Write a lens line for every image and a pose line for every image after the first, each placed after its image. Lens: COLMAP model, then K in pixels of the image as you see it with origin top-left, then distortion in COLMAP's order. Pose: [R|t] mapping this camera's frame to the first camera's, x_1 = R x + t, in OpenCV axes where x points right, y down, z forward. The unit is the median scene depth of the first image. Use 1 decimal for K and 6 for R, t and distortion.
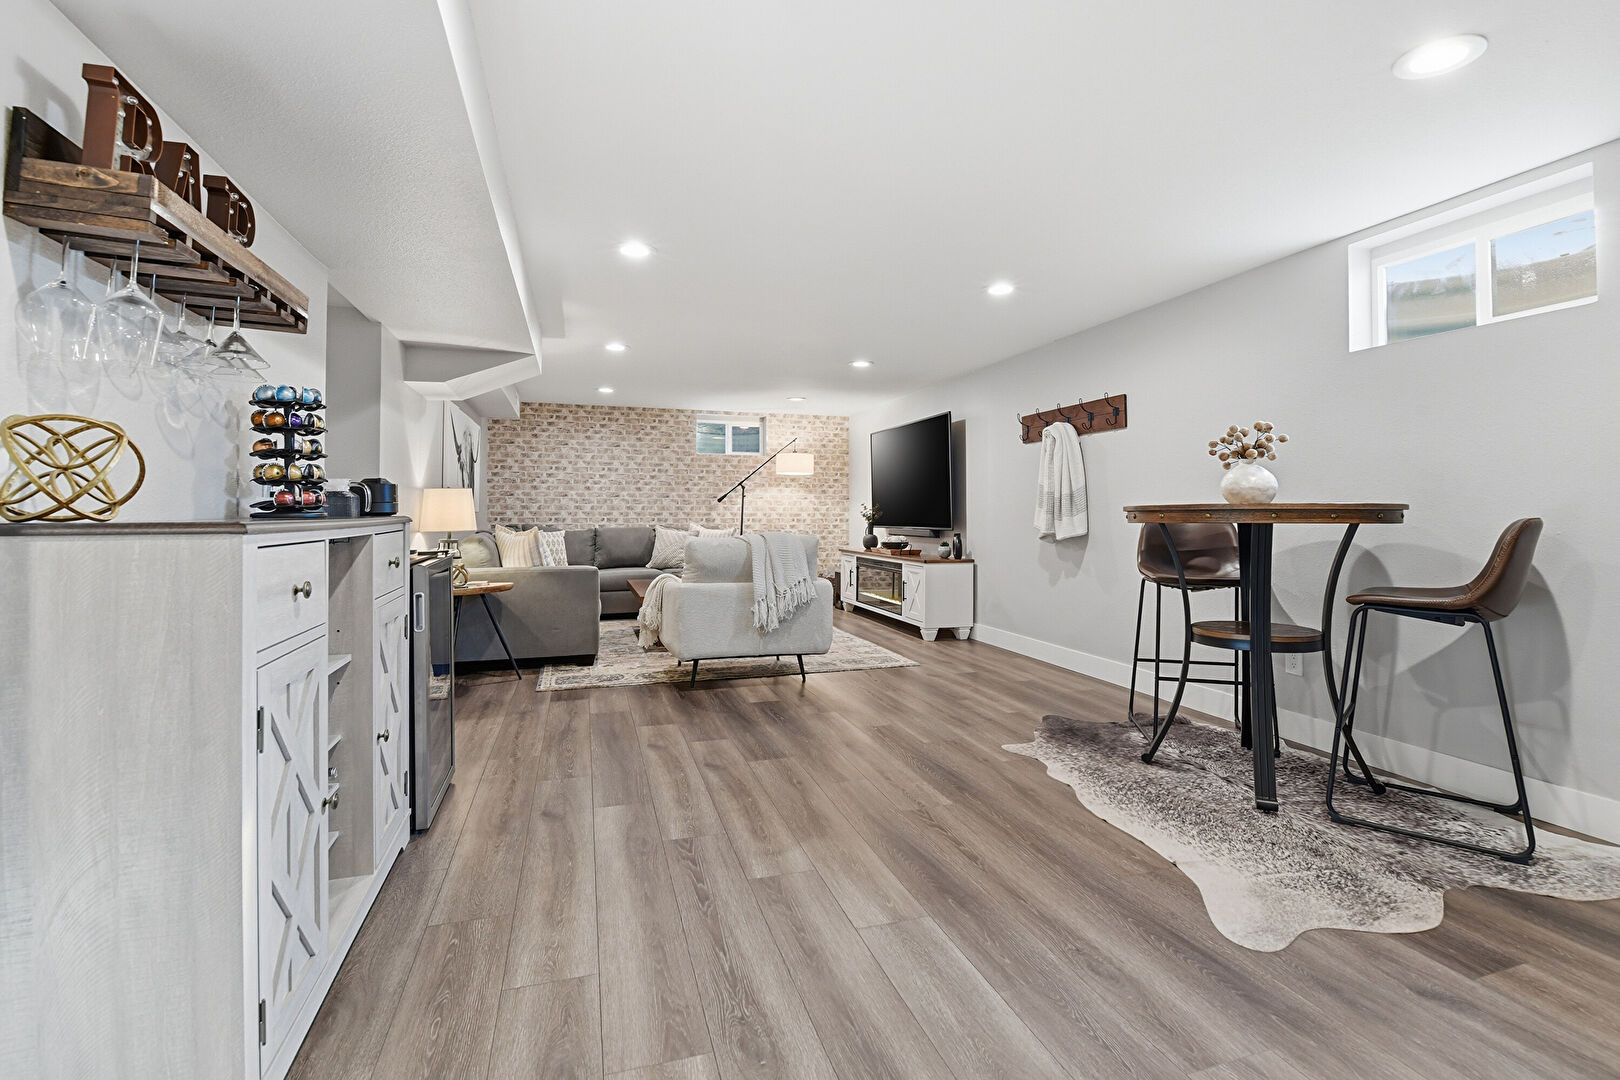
lens RADIAL K [[730.7, 0, 805.7], [0, 730.7, 505.4], [0, 0, 1]] dist [-0.003504, -0.000417]
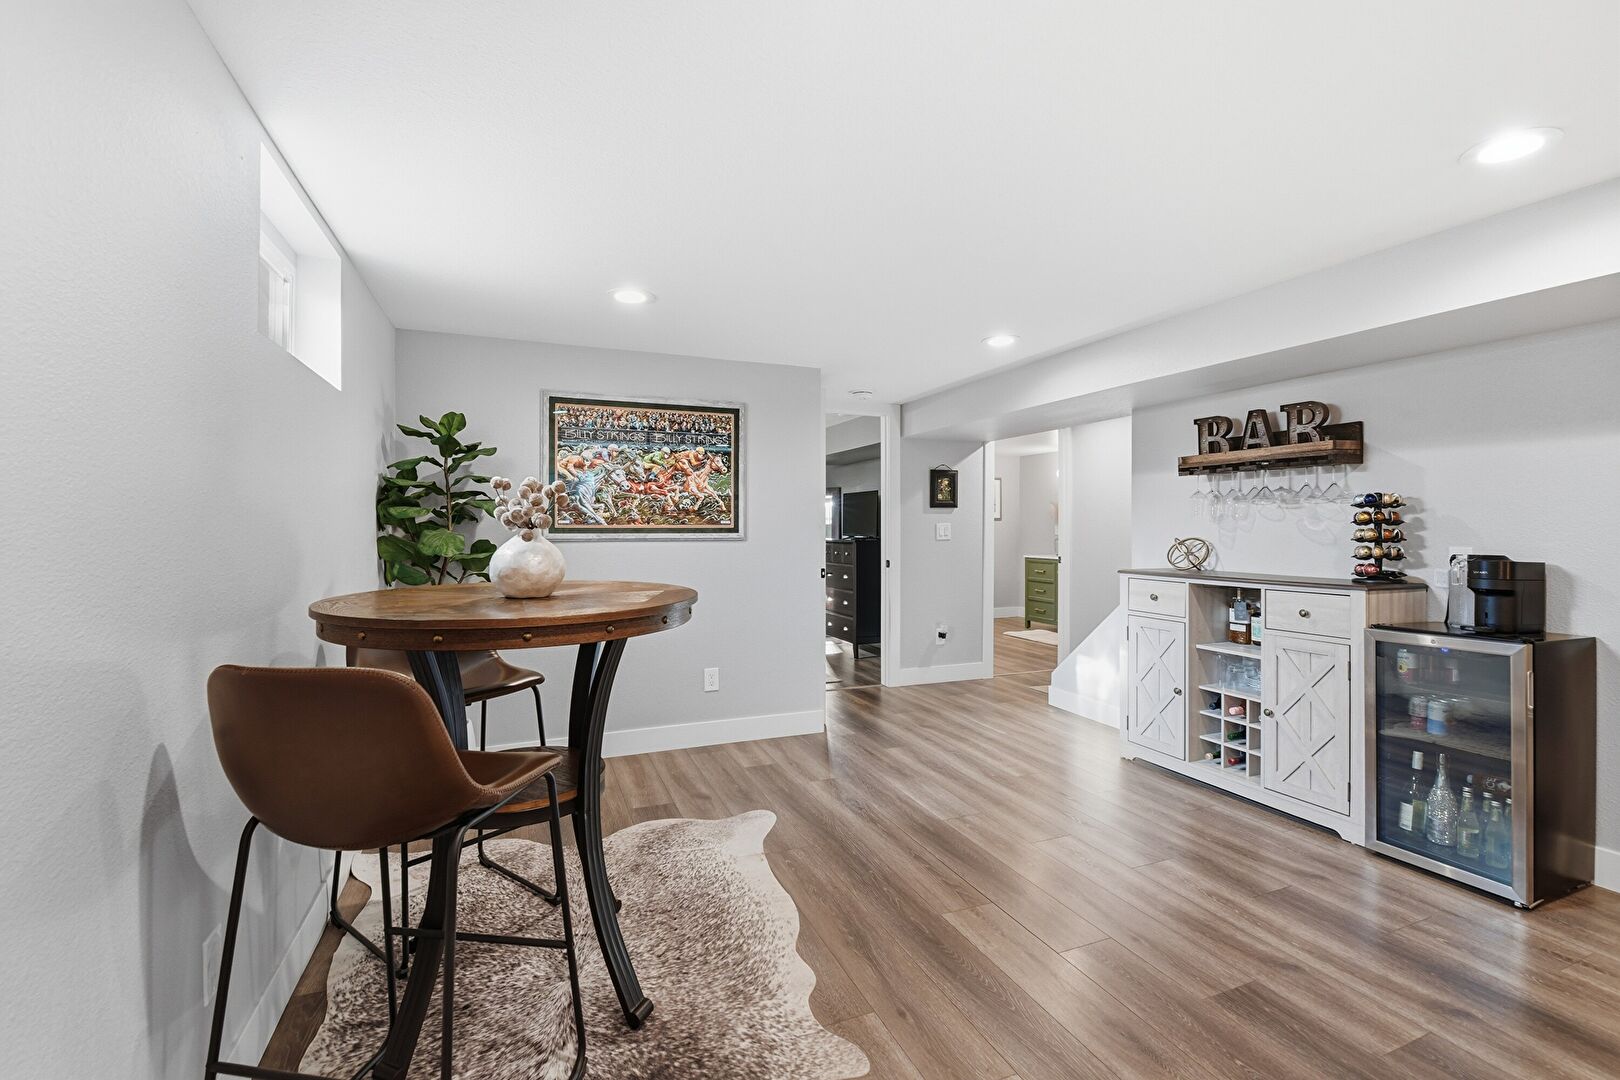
lens RADIAL K [[730.7, 0, 810.7], [0, 730.7, 531.2], [0, 0, 1]] dist [-0.003504, -0.000417]
pose [[-0.995660, -0.005071, -0.092930, 0.479694], [-0.005367, 0.999981, 0.002943, -0.073414], [0.092914, 0.003429, -0.995668, 2.011587]]
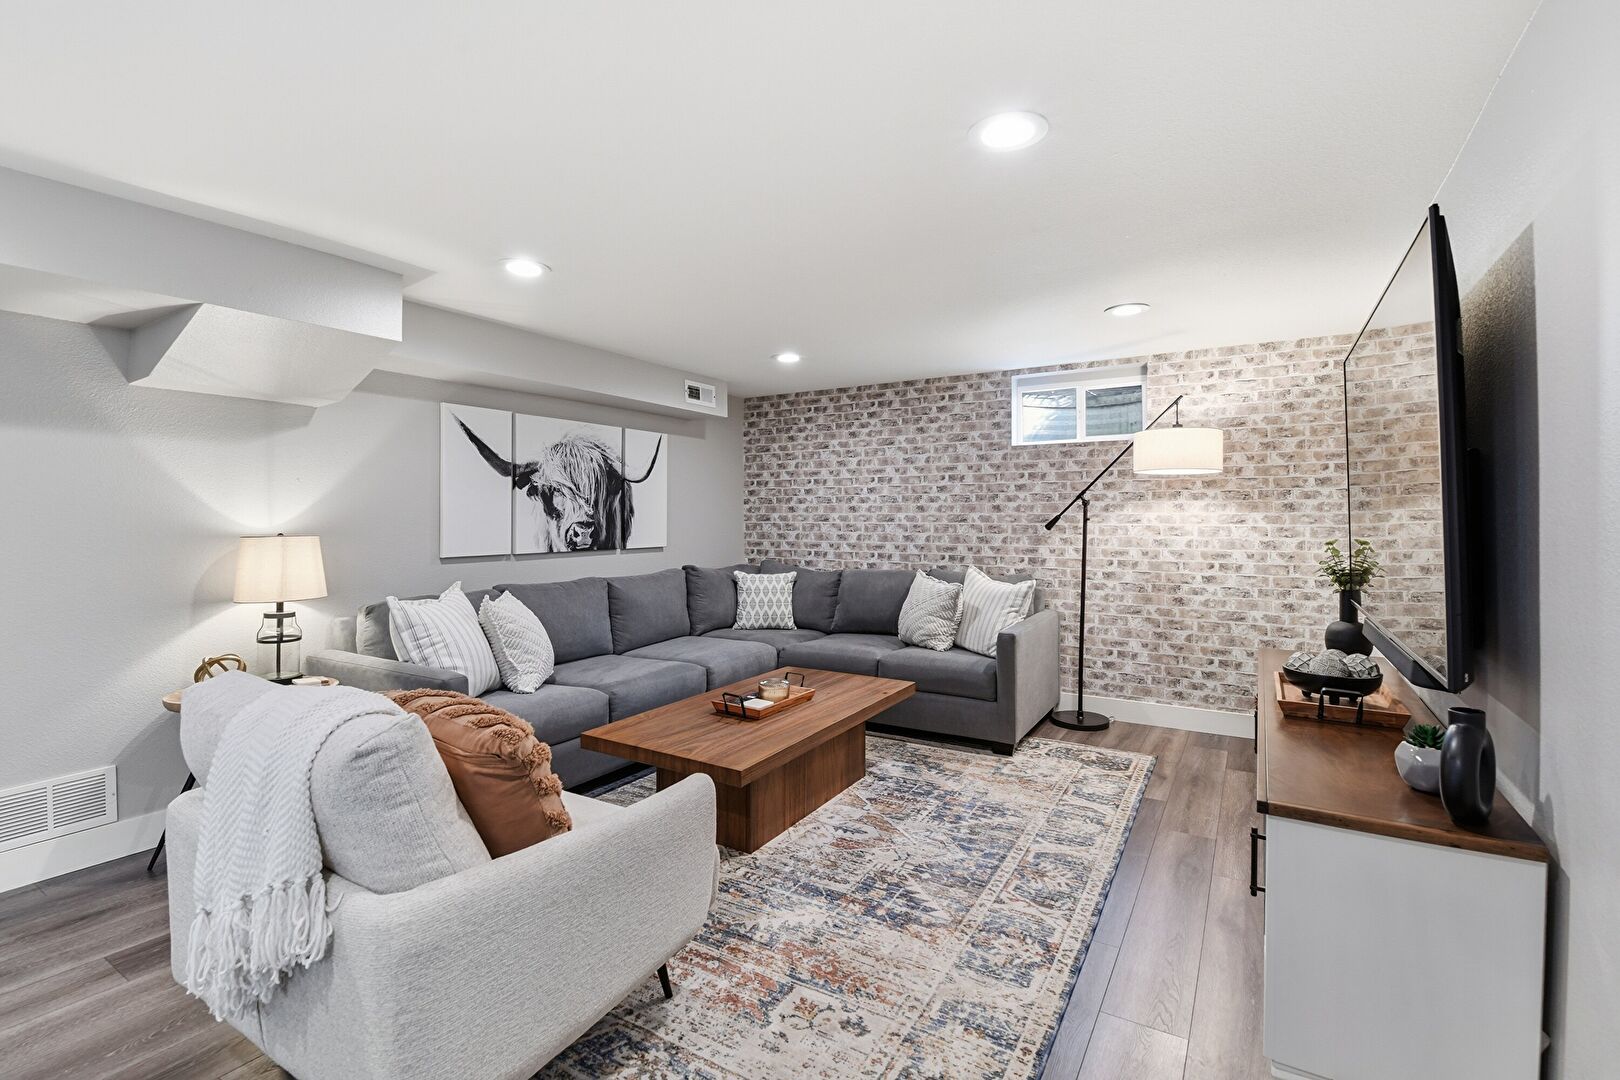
lens RADIAL K [[730.7, 0, 811.3], [0, 730.7, 523.8], [0, 0, 1]] dist [-0.003504, -0.000417]
pose [[0.664522, -0.001359, -0.747268, 0.177600], [0.005416, 0.999981, 0.002998, -0.011655], [0.747249, -0.006039, 0.664516, 0.501623]]
